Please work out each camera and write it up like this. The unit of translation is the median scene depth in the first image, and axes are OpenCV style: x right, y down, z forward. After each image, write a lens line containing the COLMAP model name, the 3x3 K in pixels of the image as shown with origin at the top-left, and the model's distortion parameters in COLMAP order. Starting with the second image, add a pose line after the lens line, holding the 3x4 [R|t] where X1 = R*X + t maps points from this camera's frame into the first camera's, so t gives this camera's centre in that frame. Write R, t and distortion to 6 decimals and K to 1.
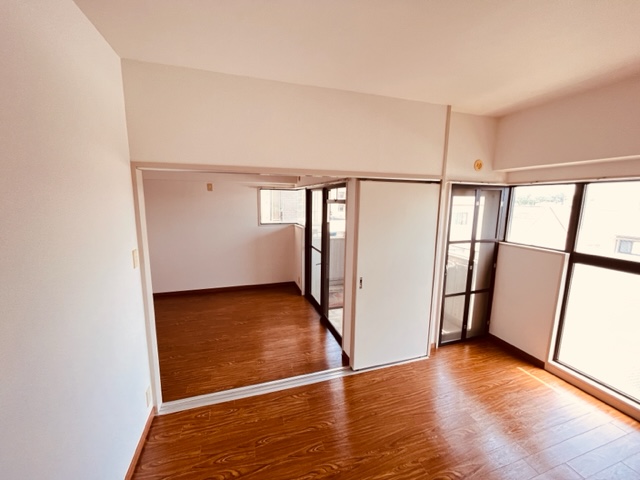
lens RADIAL K [[258.9, 0, 318.9], [0, 258.9, 240.4], [0, 0, 1]] dist [0.002103, 0.000225]
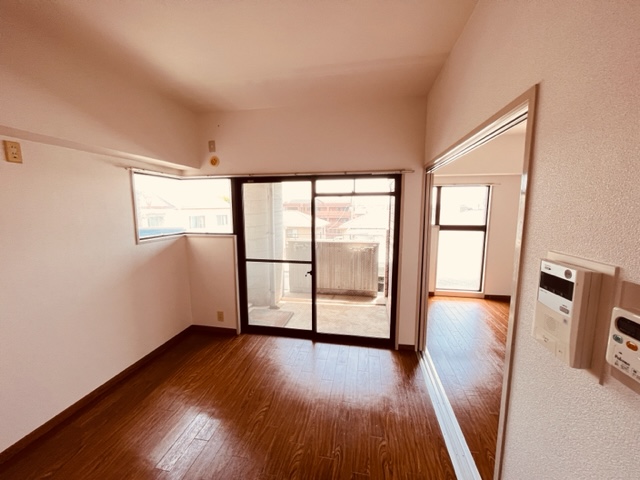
lens RADIAL K [[258.9, 0, 318.7], [0, 258.9, 239.3], [0, 0, 1]] dist [0.002103, 0.000225]
pose [[0.477932, -0.122219, 0.869853, -0.526271], [0.143116, 0.987875, 0.060169, -0.045561], [-0.866660, 0.095733, 0.489629, 0.455947]]
